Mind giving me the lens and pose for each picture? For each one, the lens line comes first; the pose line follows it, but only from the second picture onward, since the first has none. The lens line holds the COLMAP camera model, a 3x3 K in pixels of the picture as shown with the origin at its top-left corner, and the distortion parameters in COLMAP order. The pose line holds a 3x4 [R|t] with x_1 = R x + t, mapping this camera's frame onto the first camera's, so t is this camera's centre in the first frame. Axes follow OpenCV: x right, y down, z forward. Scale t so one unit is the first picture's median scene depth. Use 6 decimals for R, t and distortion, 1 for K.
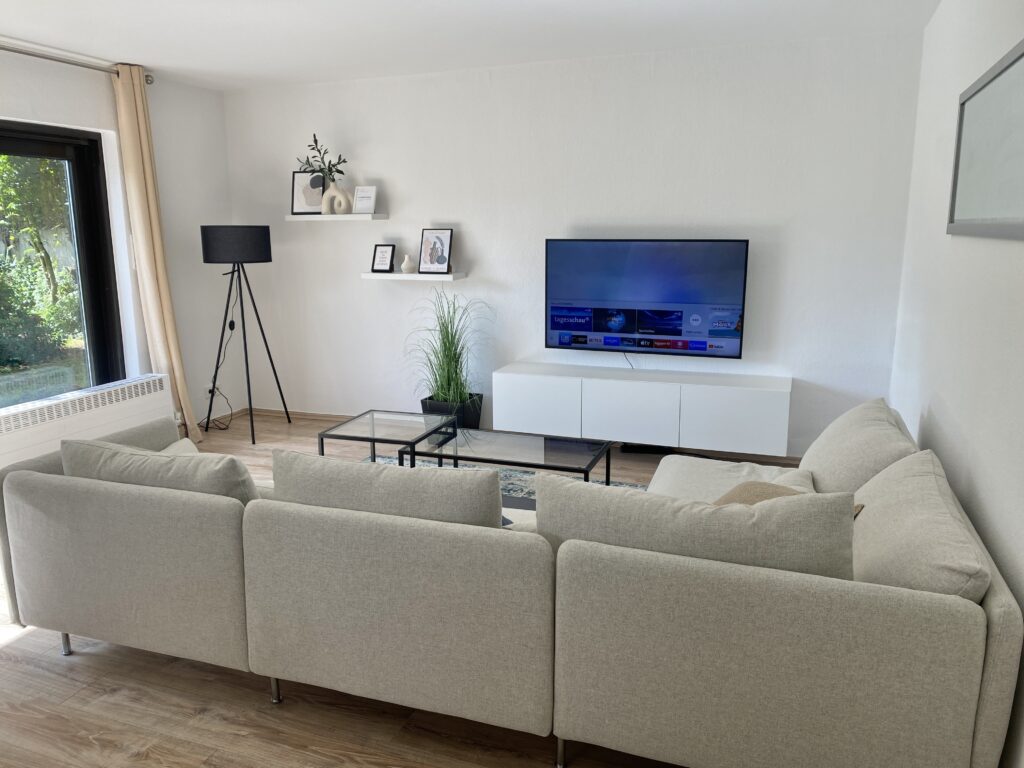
lens RADIAL K [[773.8, 0, 510.3], [0, 773.8, 383.3], [0, 0, 1]] dist [0.115846, -0.000128]
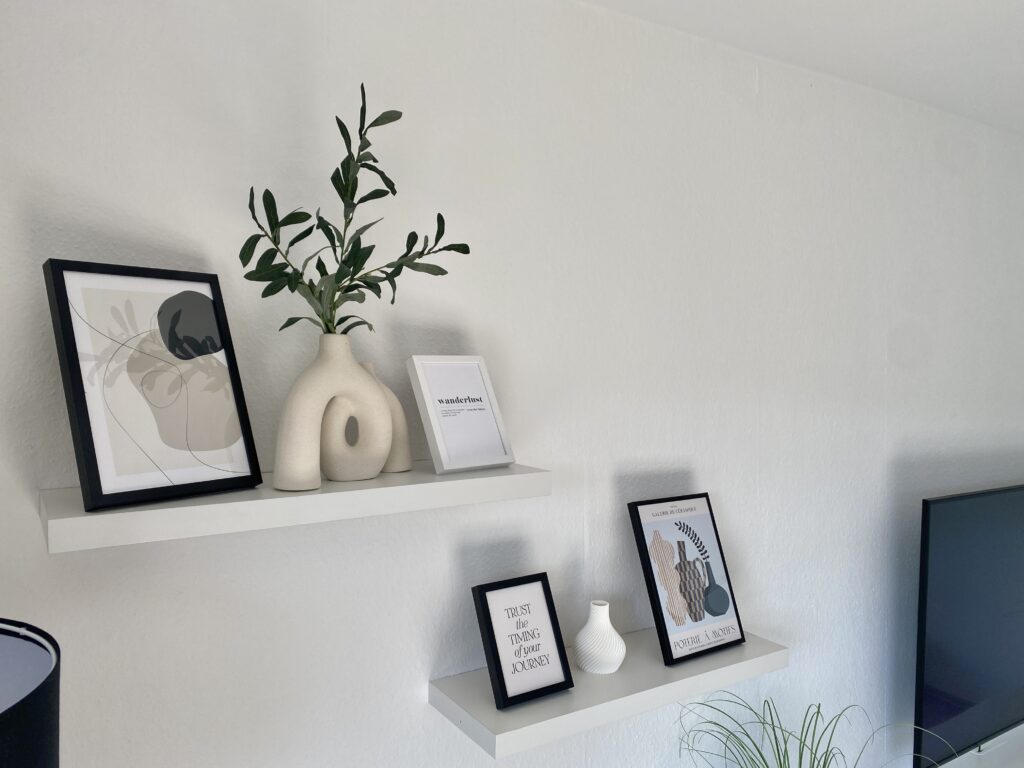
lens RADIAL K [[757.5, 0, 490.8], [0, 757.5, 381.3], [0, 0, 1]] dist [0.009972, 0.000982]
pose [[0.606236, 0.001456, 0.795283, -0.392071], [0.155891, 0.980381, -0.120629, -0.230891], [-0.779856, 0.197107, 0.594115, 0.921037]]
